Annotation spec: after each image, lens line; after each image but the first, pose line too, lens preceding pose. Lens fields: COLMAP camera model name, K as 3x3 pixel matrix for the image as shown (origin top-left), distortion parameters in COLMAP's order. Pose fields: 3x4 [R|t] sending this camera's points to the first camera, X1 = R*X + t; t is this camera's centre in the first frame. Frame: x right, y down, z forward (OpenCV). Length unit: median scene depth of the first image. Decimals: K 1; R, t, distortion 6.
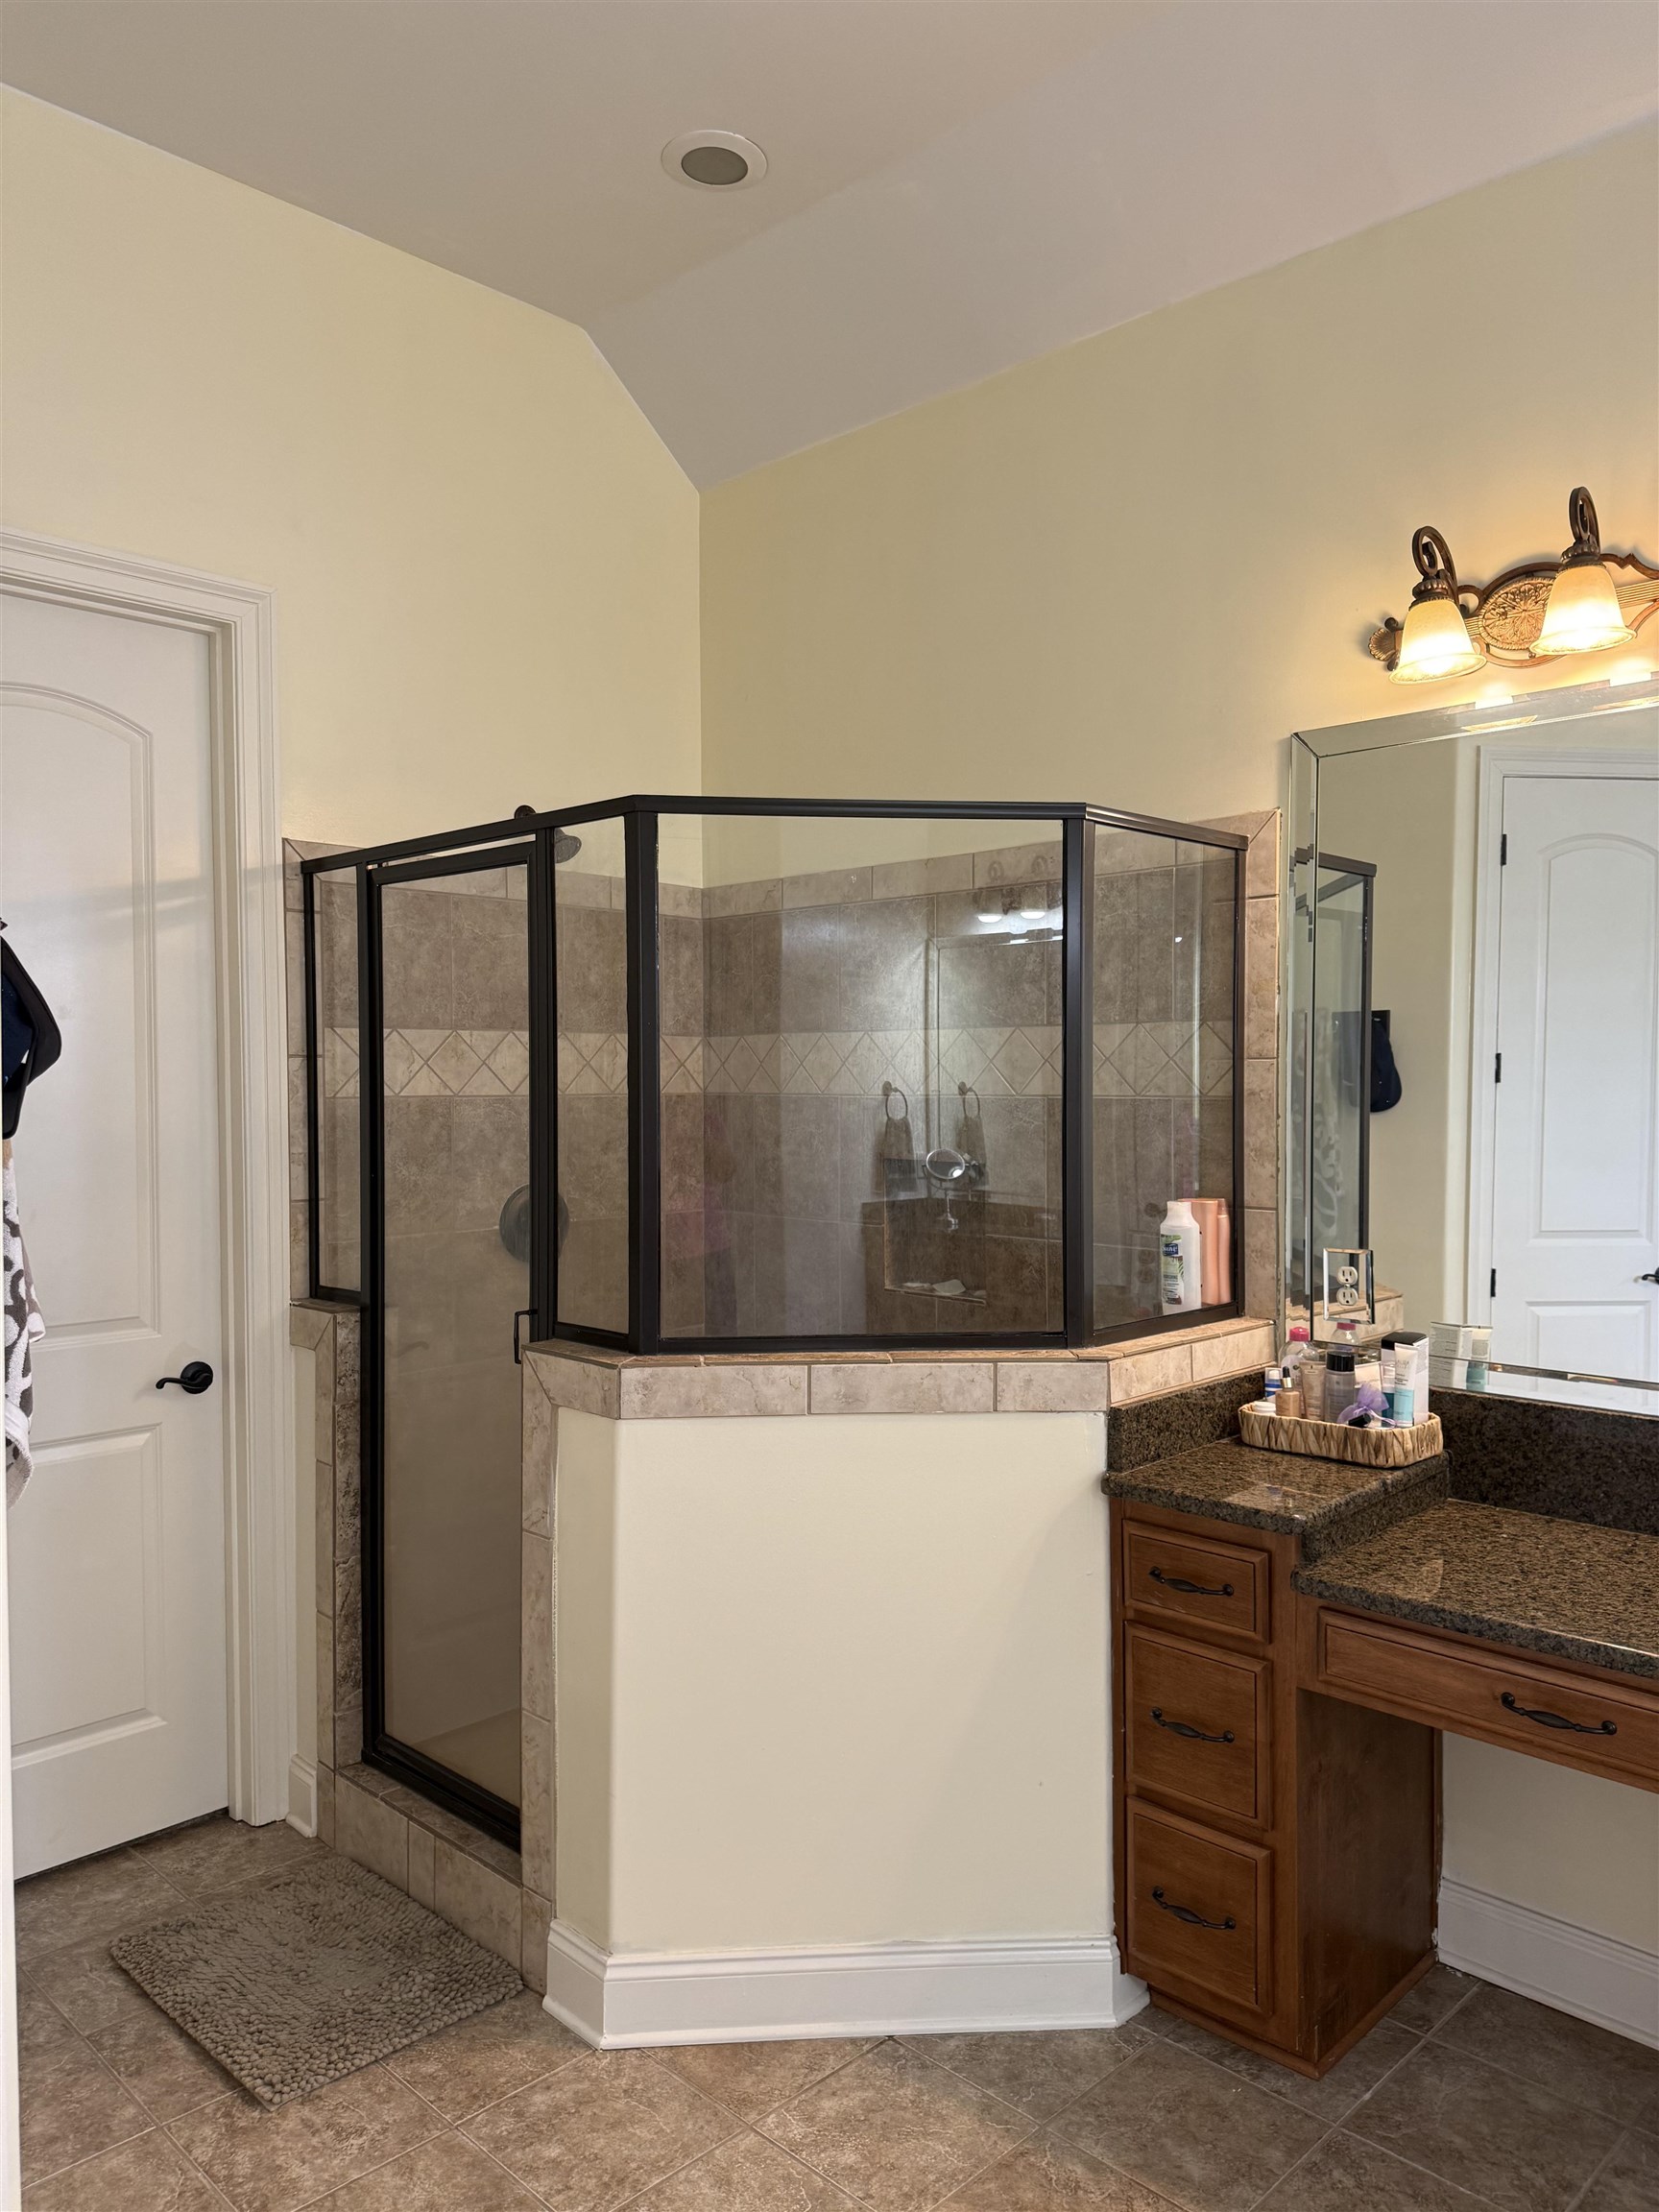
lens RADIAL K [[1558.0, 0, 837.8], [0, 1558.0, 1100.9], [0, 0, 1]] dist [0.057532, -0.061995]
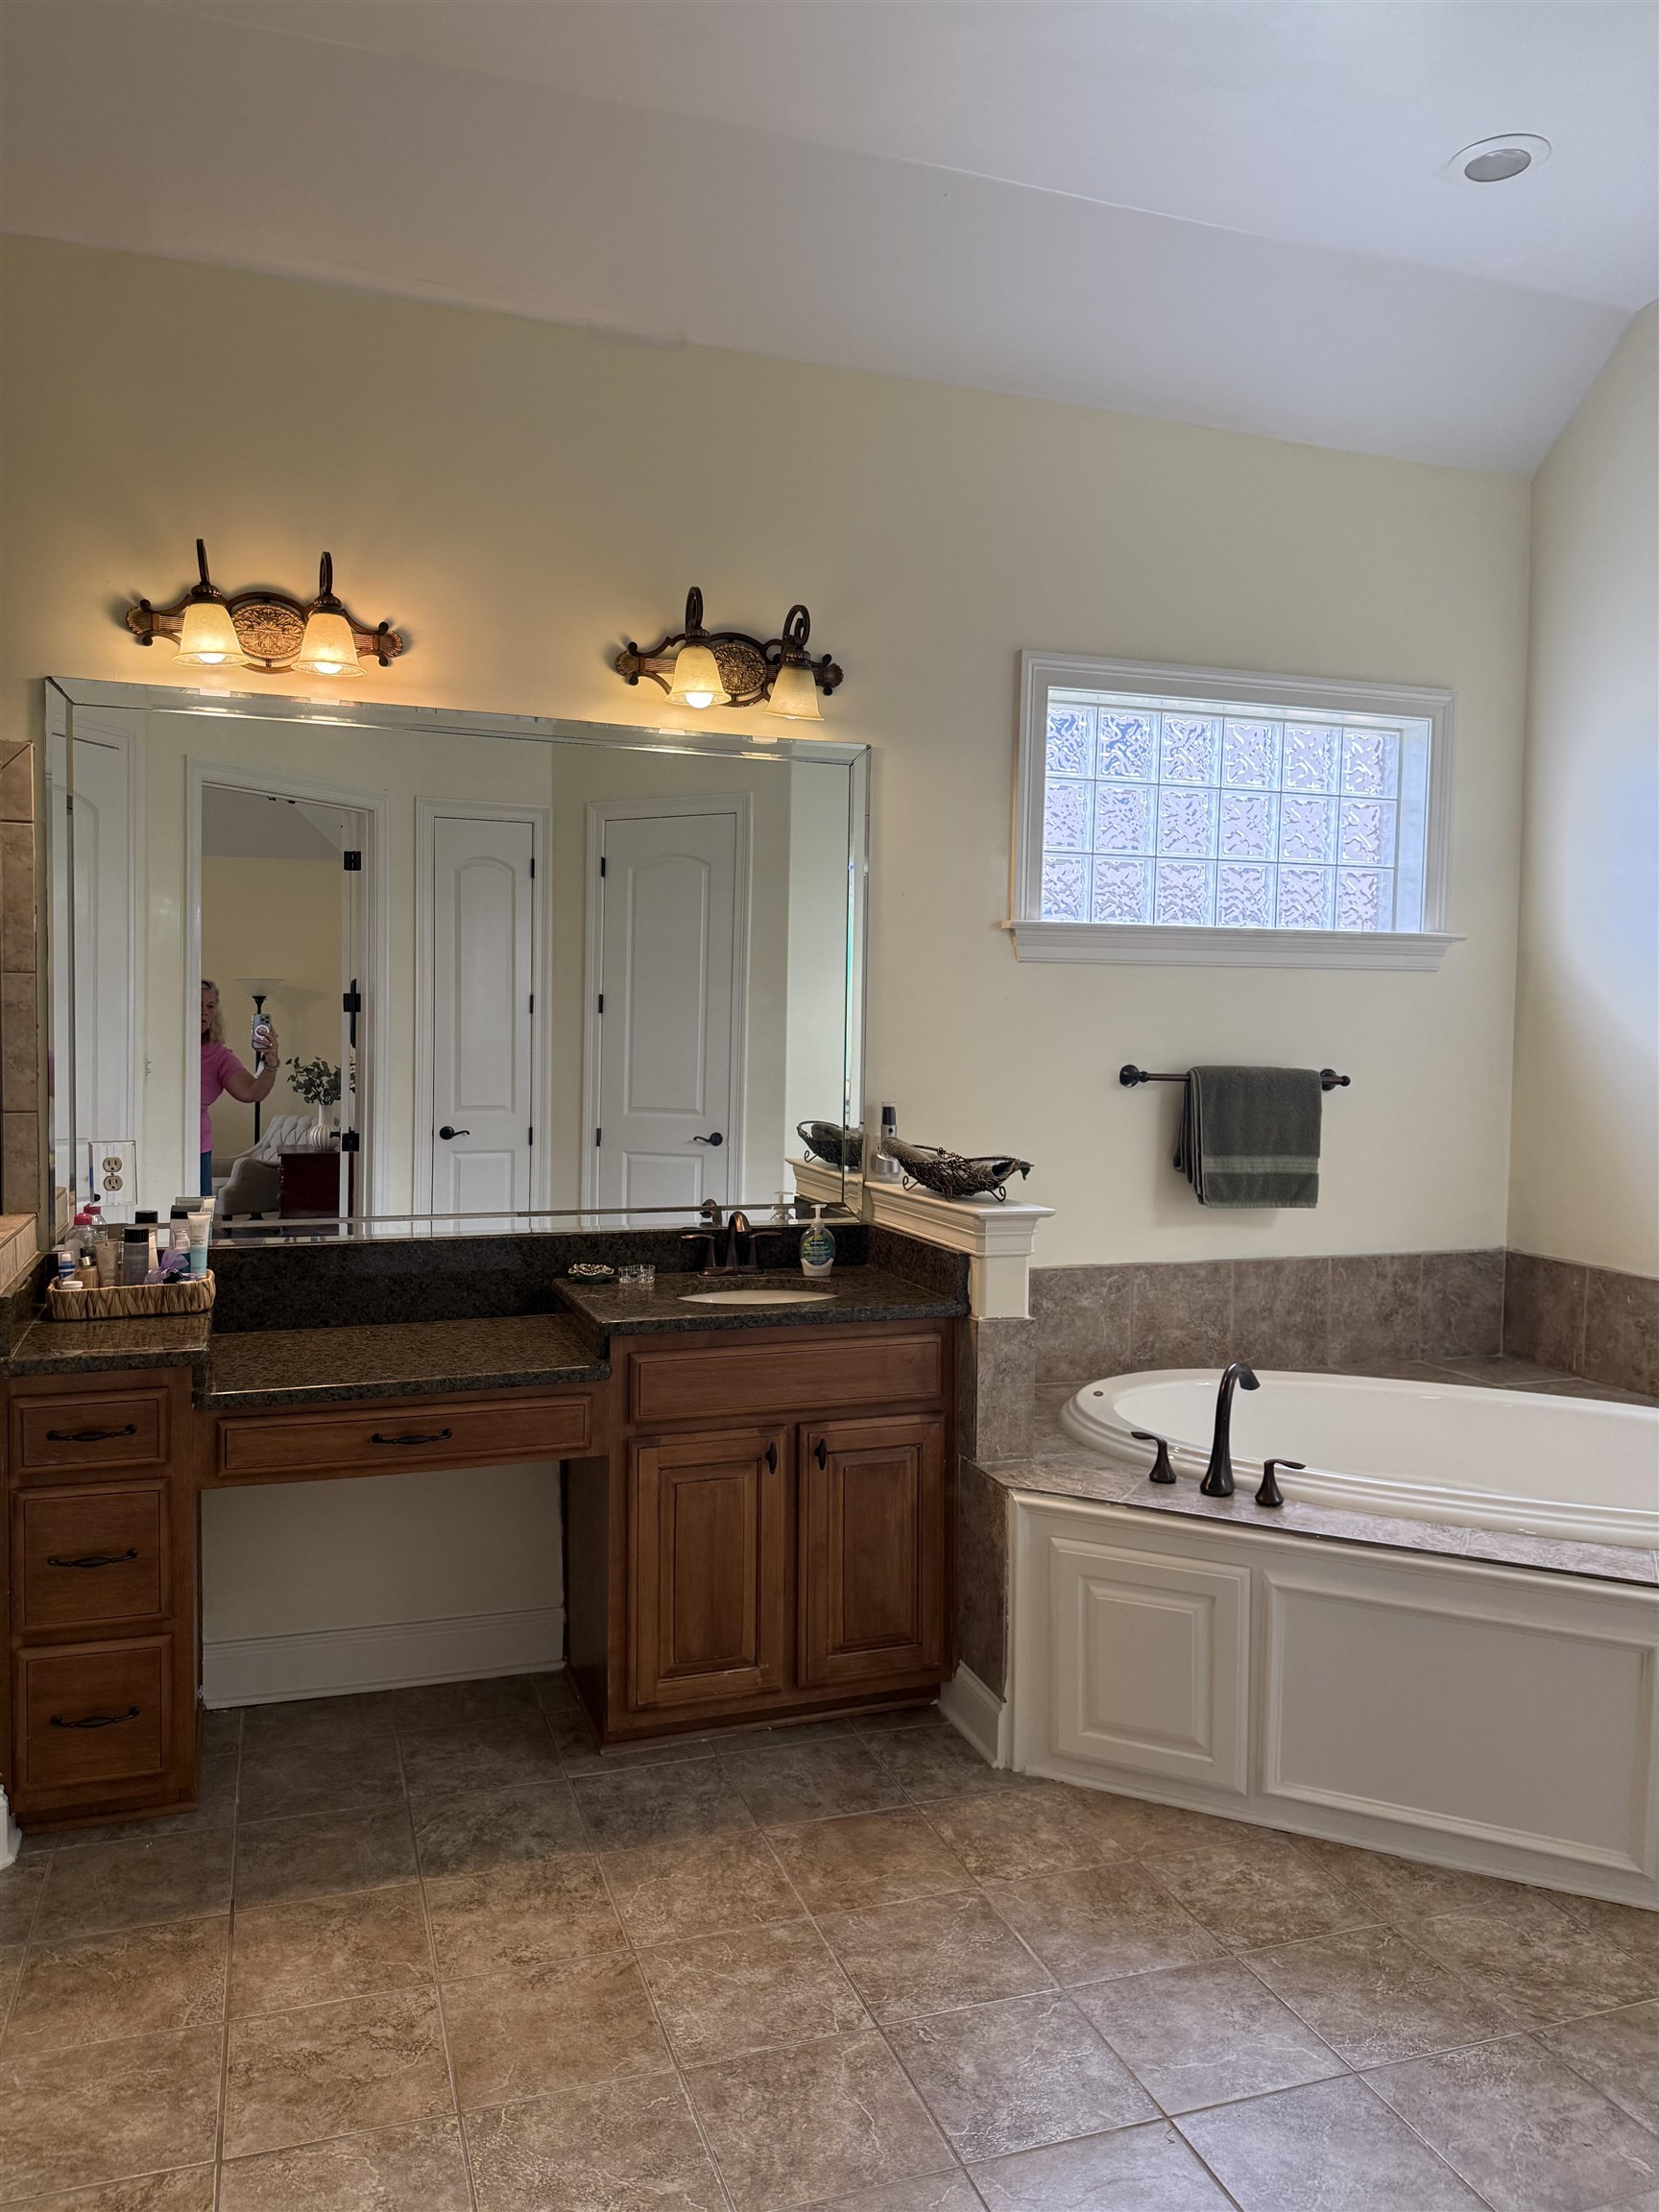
lens RADIAL K [[1578.3, 0, 830.6], [0, 1578.3, 1058.6], [0, 0, 1]] dist [0.018806, -0.018999]
pose [[0.446018, -0.015151, 0.894896, -0.516031], [0.003015, 0.999876, 0.015426, 0.019472], [-0.895019, -0.004182, 0.446008, 0.015519]]
